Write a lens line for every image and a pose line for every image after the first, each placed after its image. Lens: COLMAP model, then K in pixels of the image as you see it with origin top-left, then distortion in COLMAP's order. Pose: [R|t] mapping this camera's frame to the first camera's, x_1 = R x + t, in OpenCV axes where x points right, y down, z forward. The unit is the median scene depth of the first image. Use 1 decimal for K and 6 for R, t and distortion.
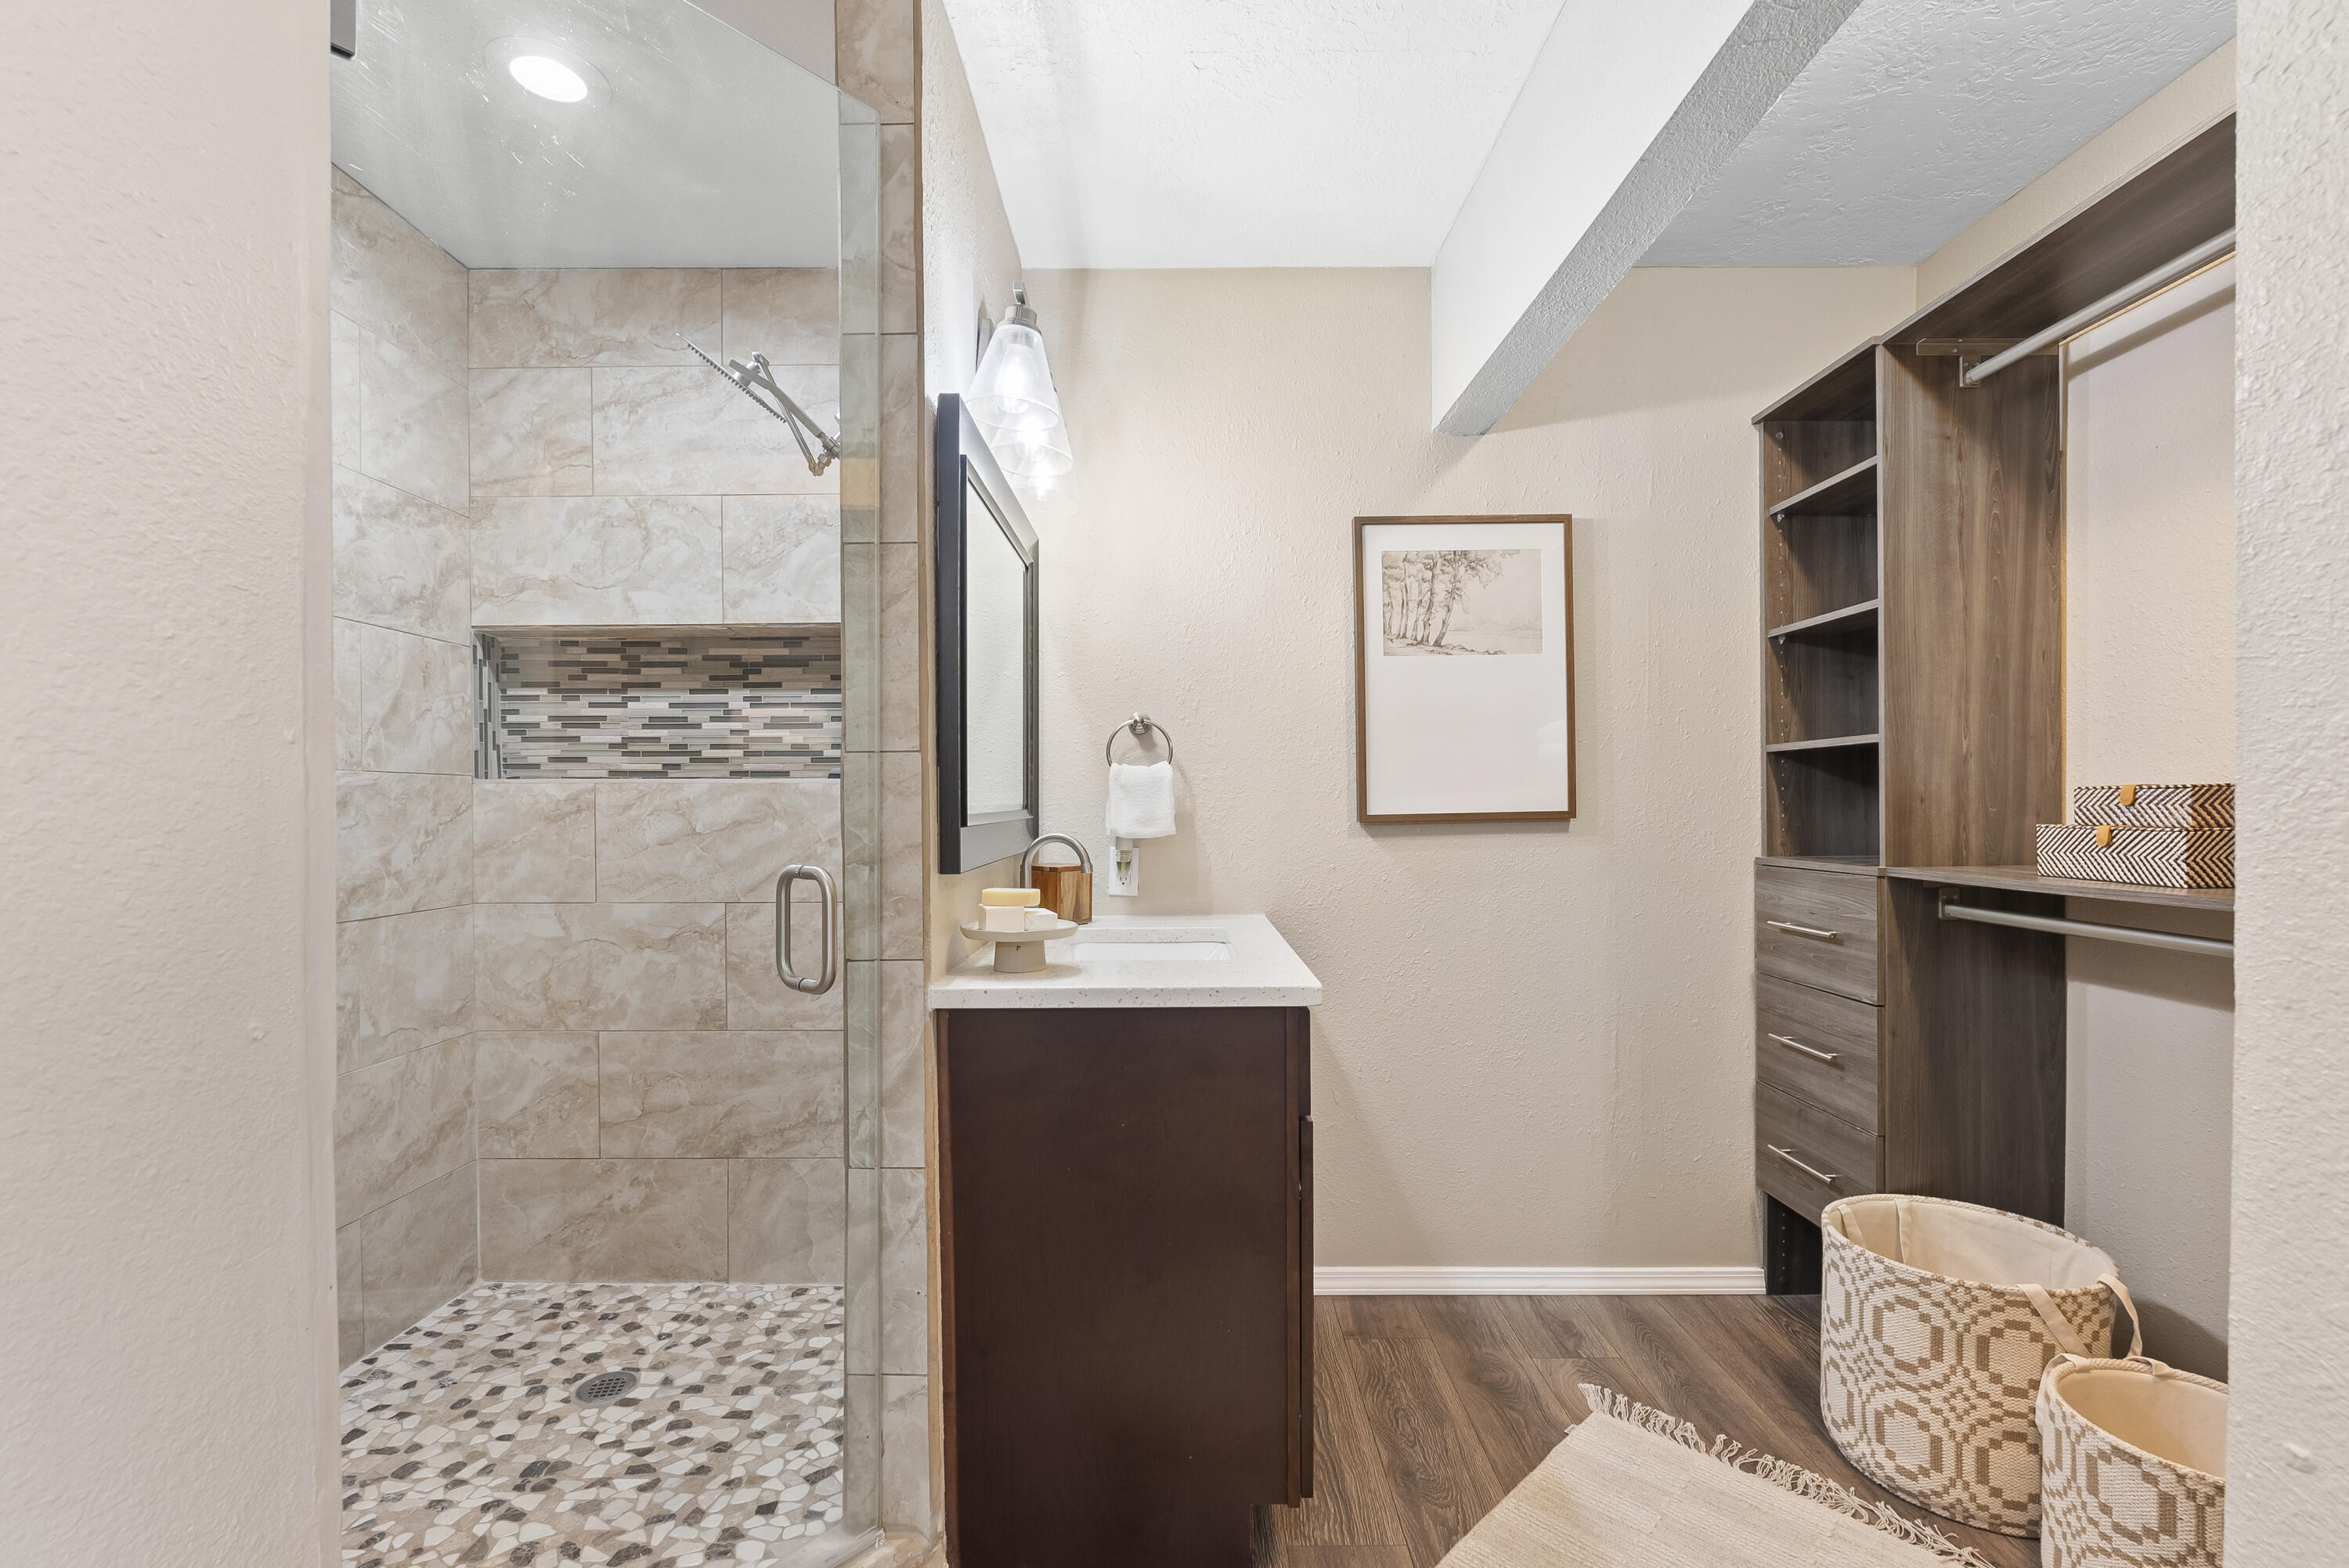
lens RADIAL K [[1064.3, 0, 1174.6], [0, 1064.3, 795.9], [0, 0, 1]] dist [-0.002831, -0.000138]
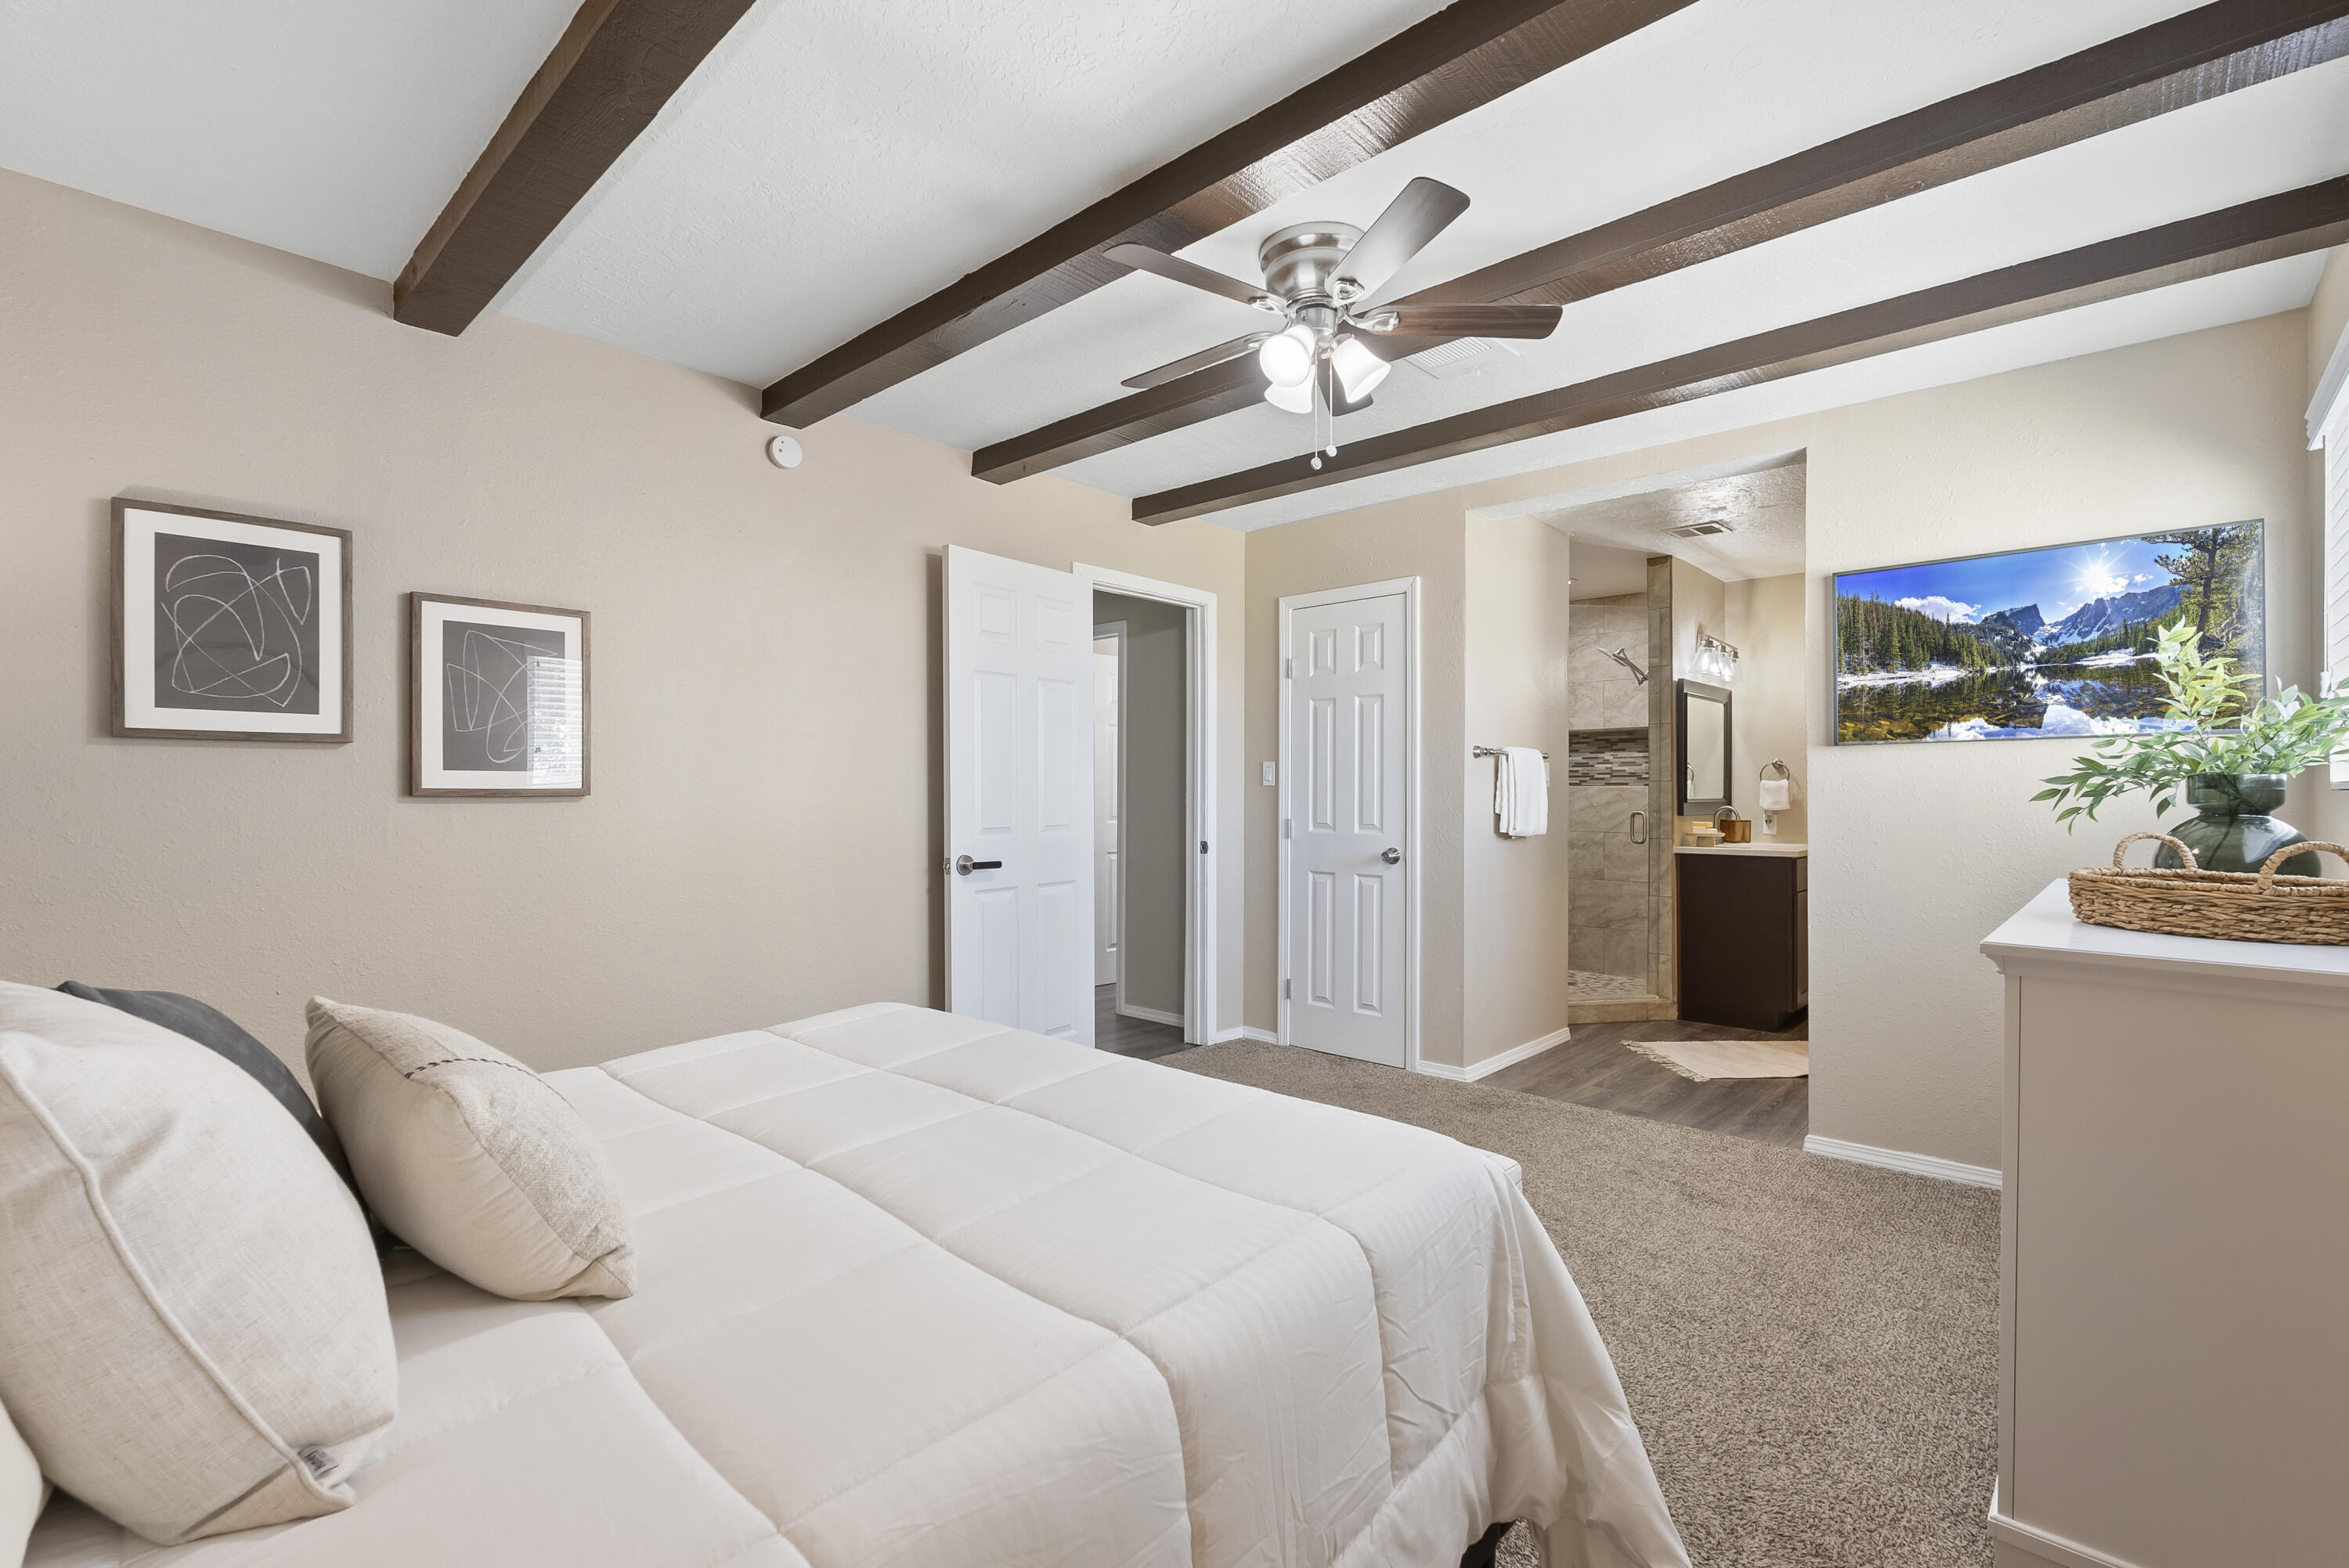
lens RADIAL K [[1064.3, 0, 1193.1], [0, 1064.3, 797.6], [0, 0, 1]] dist [-0.002831, -0.000138]
pose [[0.756274, 0.006442, -0.654224, 0.558030], [-0.003087, 0.999976, 0.006278, -0.000428], [0.654248, -0.002728, 0.756275, -1.735228]]
